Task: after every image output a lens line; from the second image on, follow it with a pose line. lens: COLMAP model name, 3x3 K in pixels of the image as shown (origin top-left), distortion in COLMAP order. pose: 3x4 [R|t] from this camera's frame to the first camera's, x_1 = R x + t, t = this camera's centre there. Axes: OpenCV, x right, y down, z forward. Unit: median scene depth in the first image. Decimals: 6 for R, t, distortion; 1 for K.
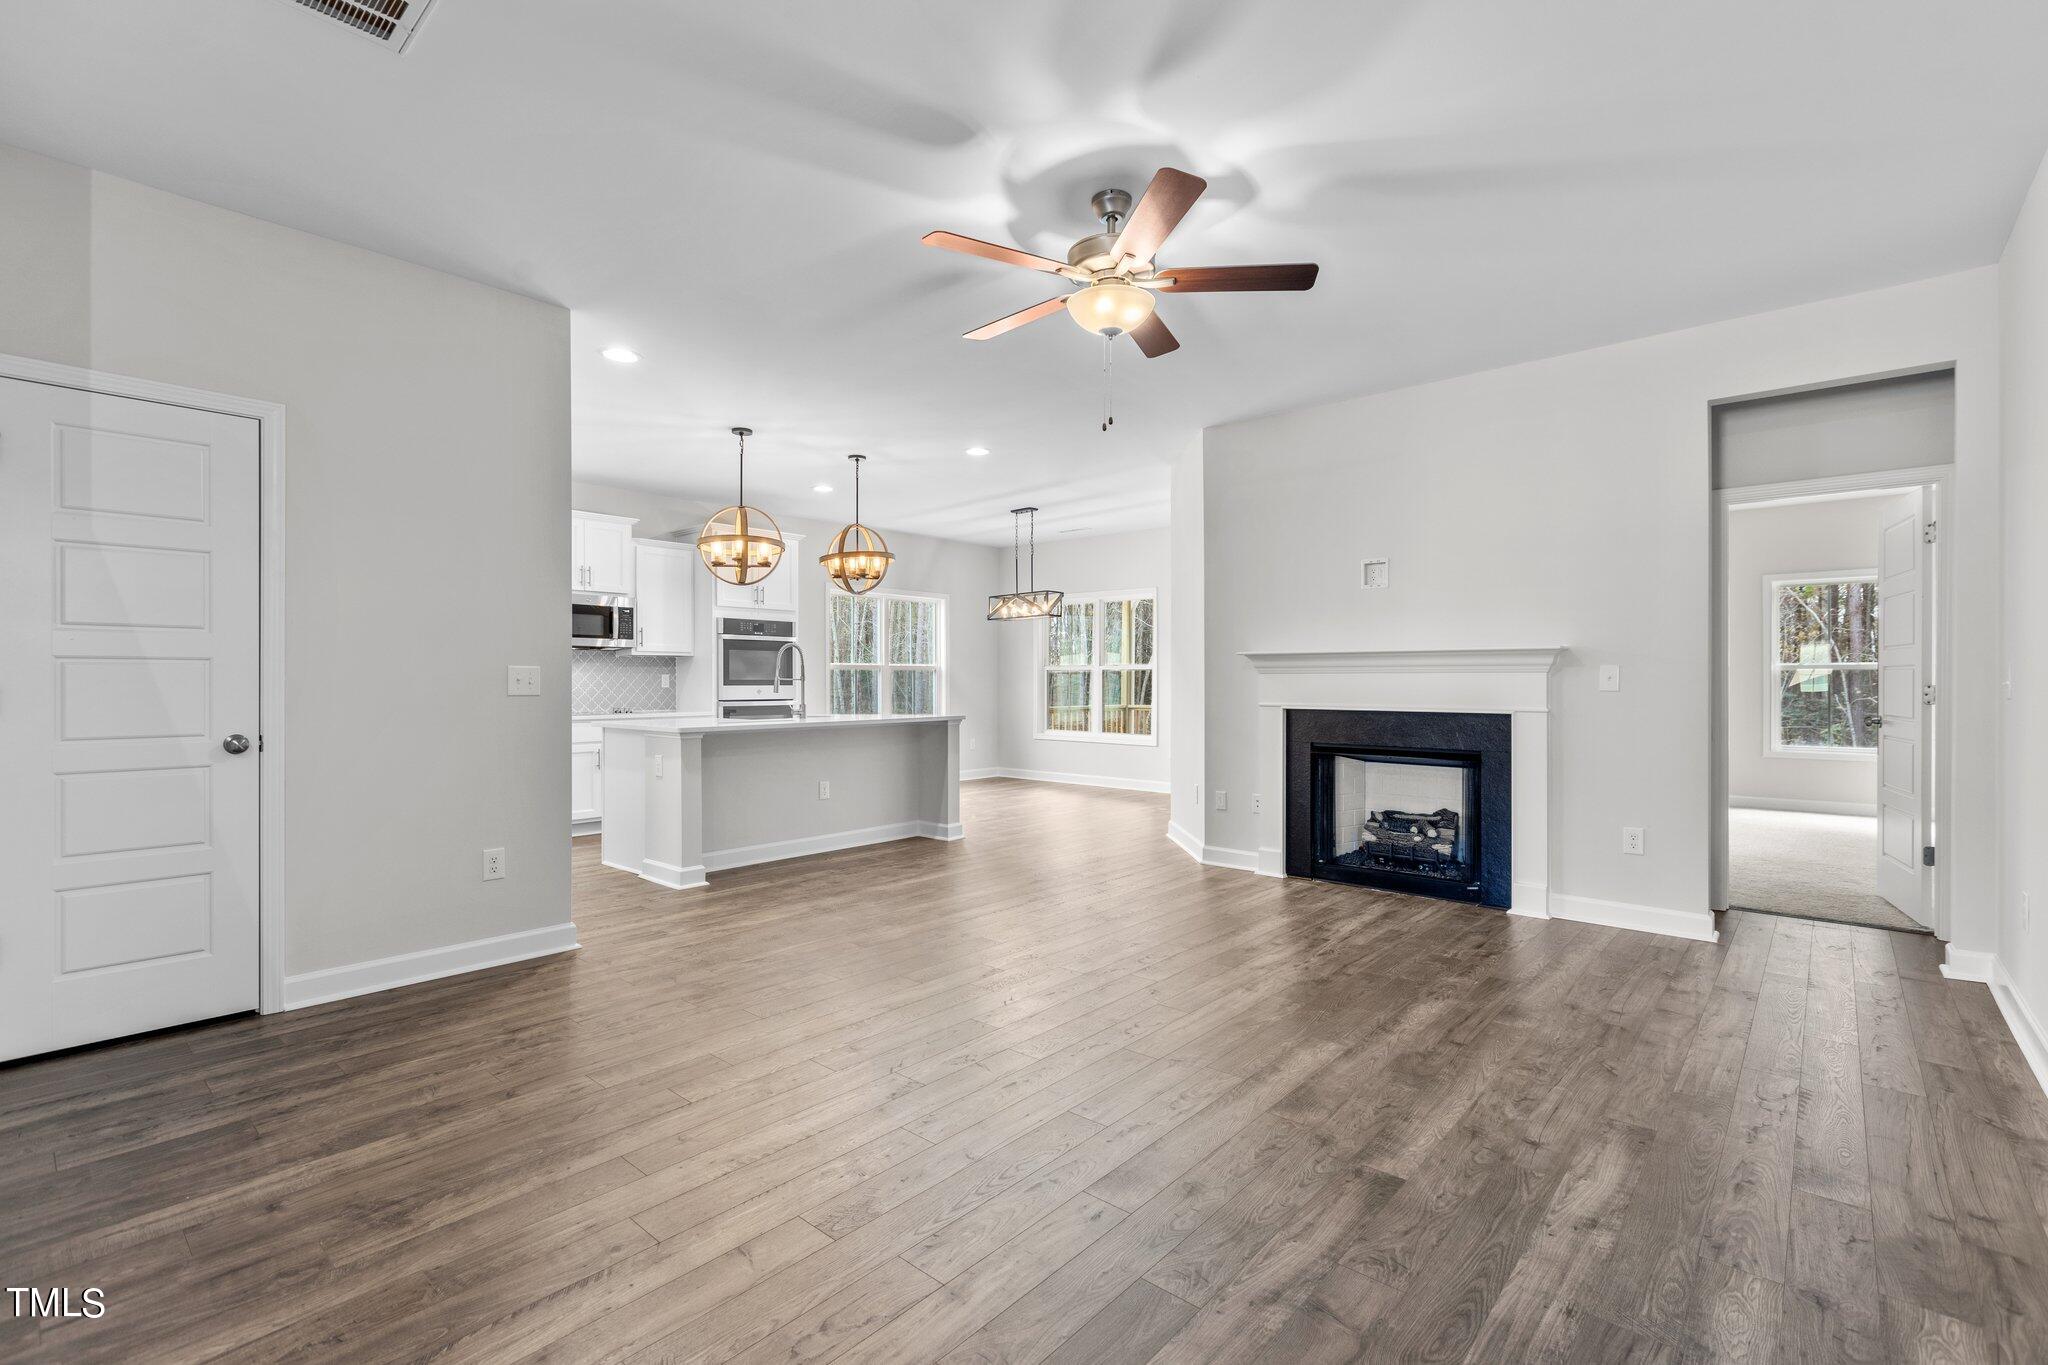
lens RADIAL K [[914.3, 0, 1020.9], [0, 914.3, 684.3], [0, 0, 1]] dist [0.000890, 0.000110]
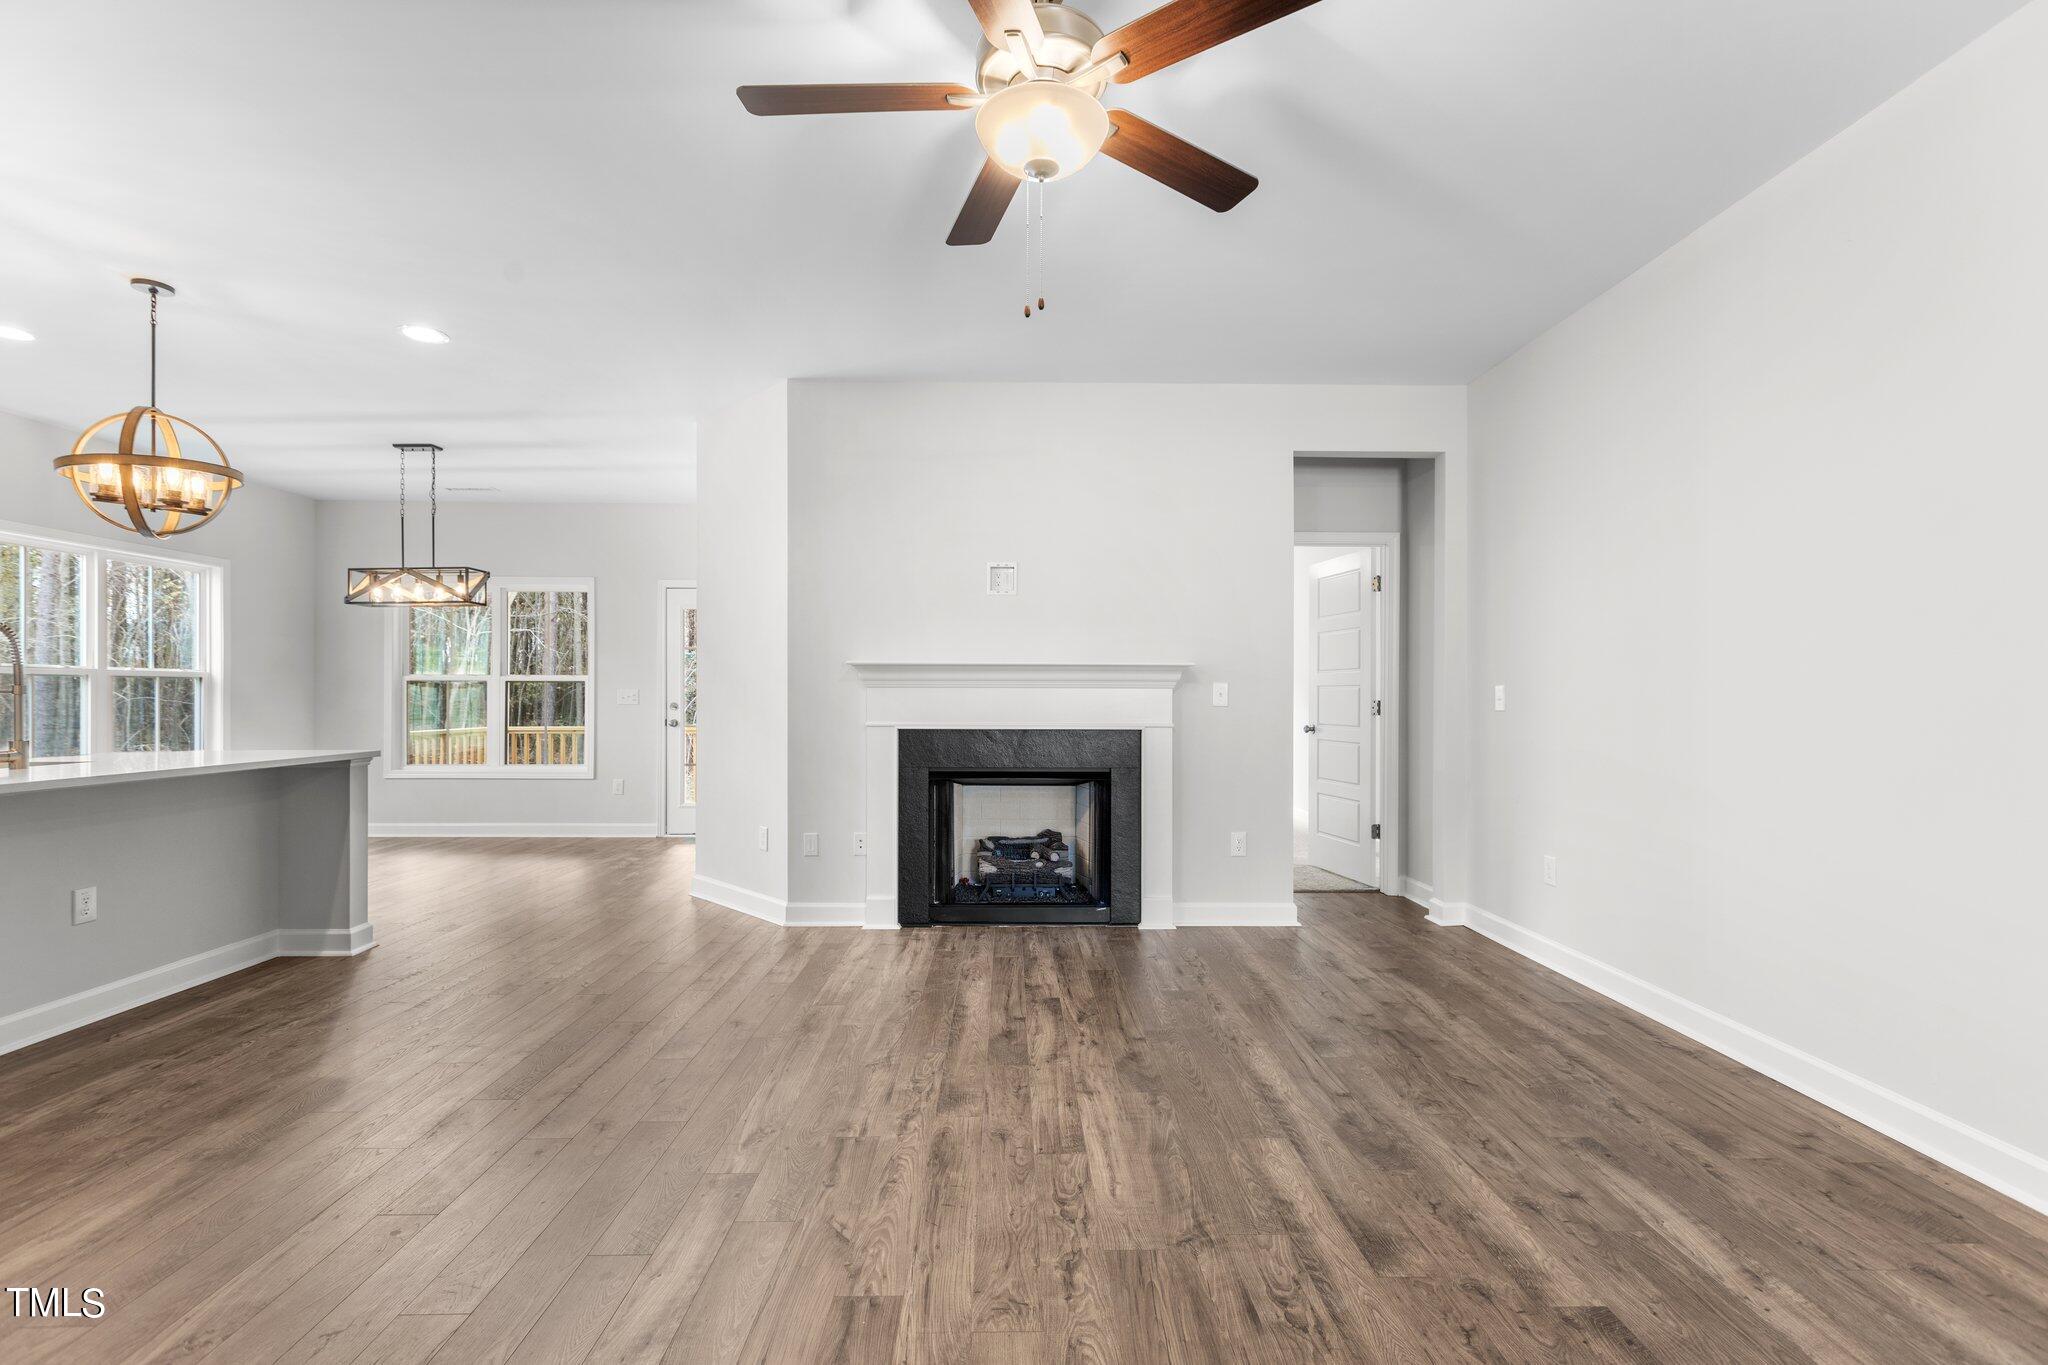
lens RADIAL K [[918.5, 0, 1022.8], [0, 918.5, 696.4], [0, 0, 1]] dist [0.000766, -0.000095]
pose [[0.735500, 0.002053, 0.677521, -0.207423], [0.000815, 0.999992, -0.003915, -0.000254], [-0.677524, 0.003432, 0.735493, 0.298413]]
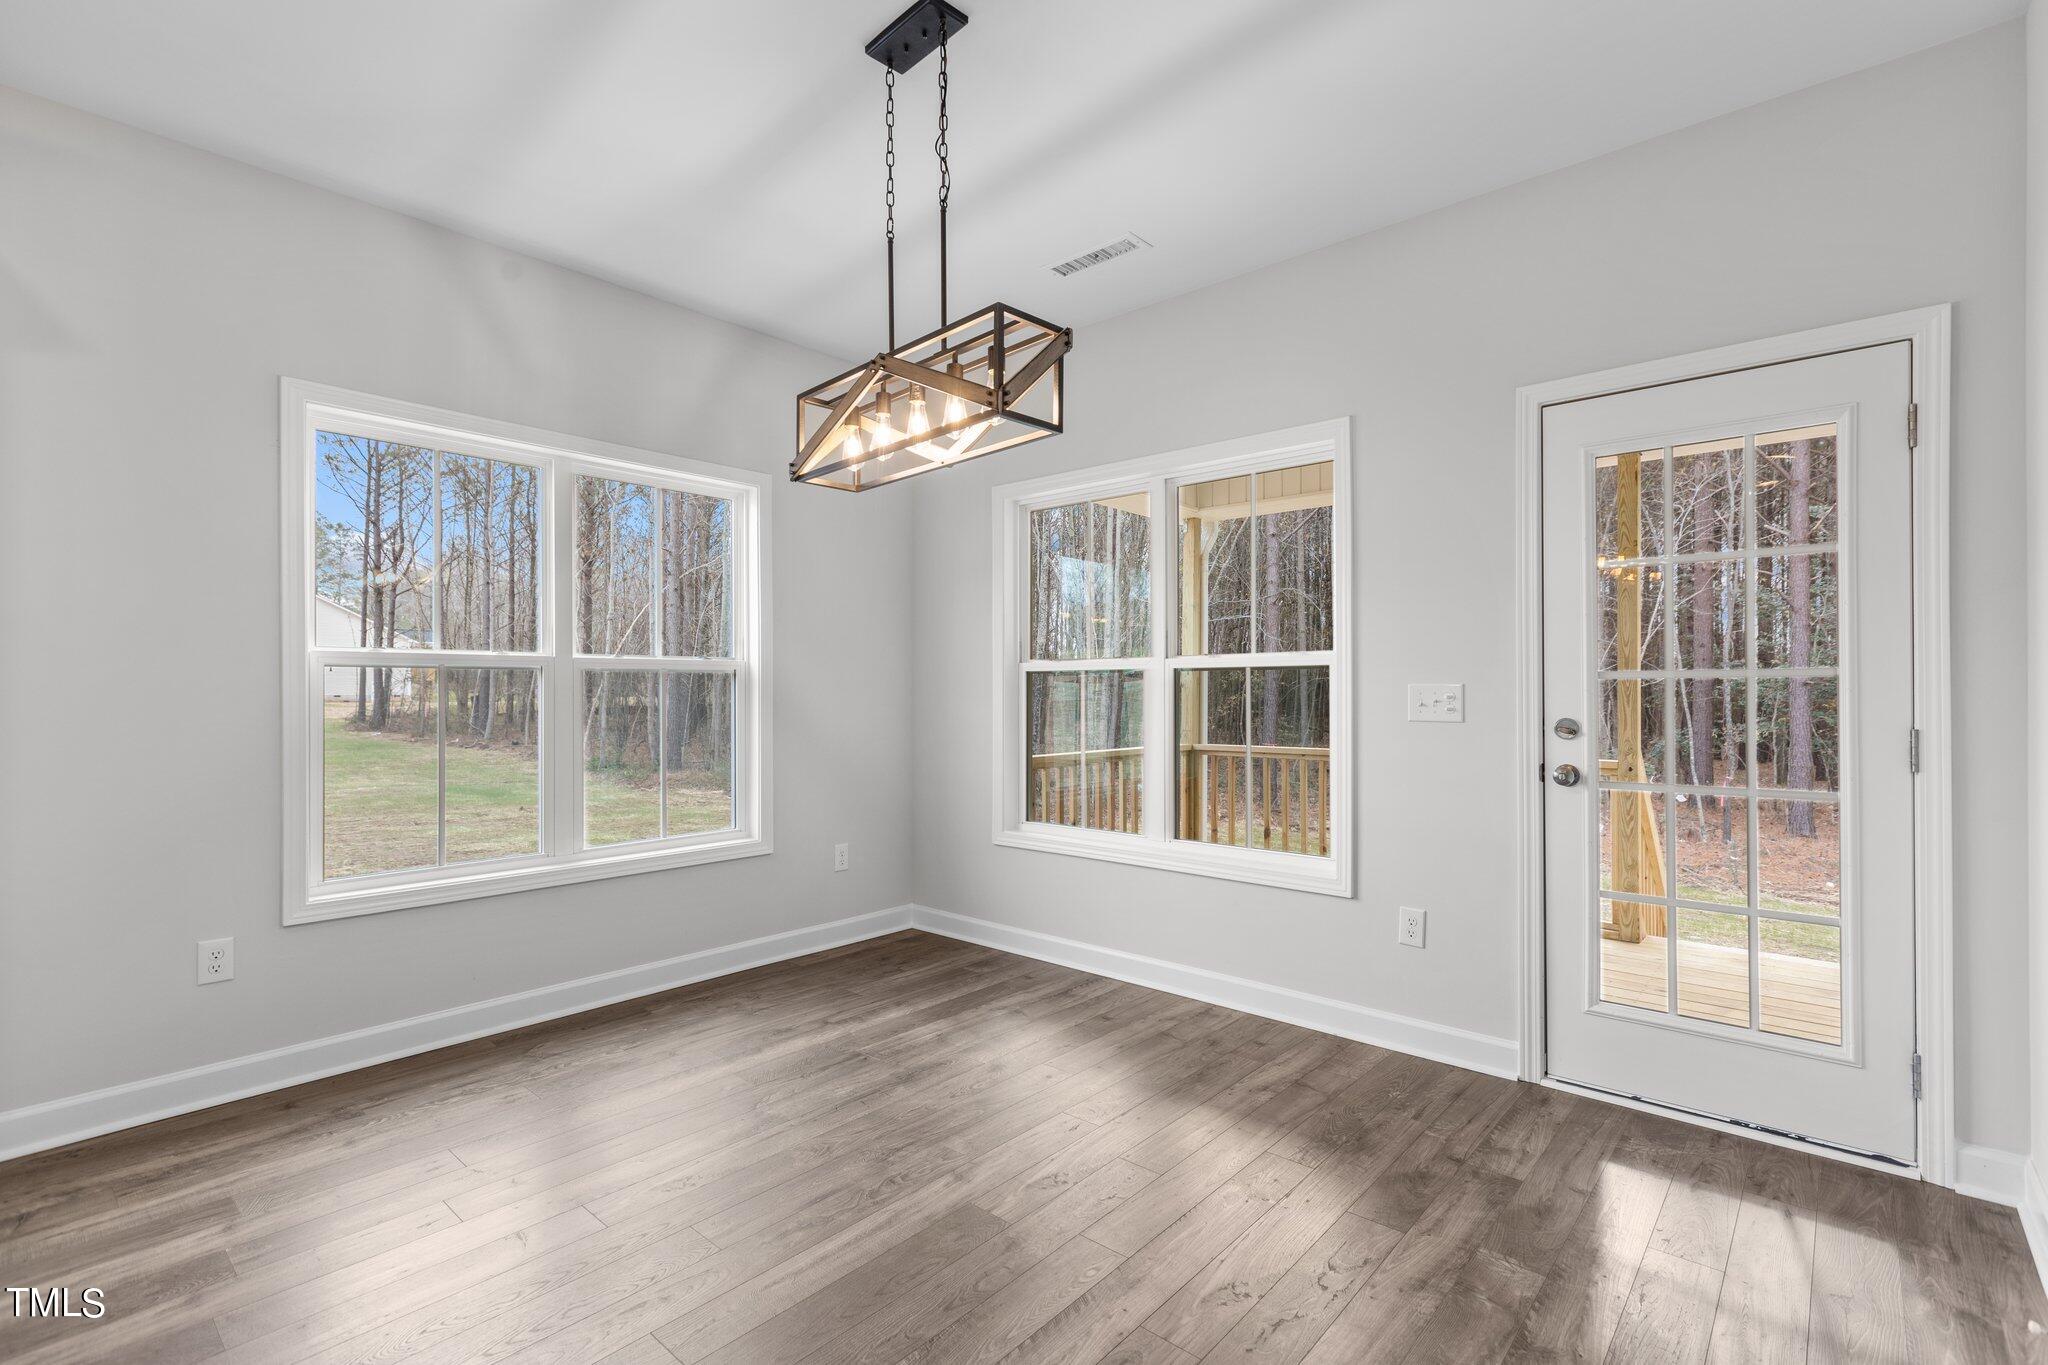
lens RADIAL K [[927.5, 0, 1026.6], [0, 927.5, 663.7], [0, 0, 1]] dist [0.002549, 0.000204]
pose [[0.999965, -0.003790, 0.007480, 0.051886], [0.004049, 0.999381, -0.034933, -0.009403], [-0.007343, 0.034962, 0.999362, 1.196640]]
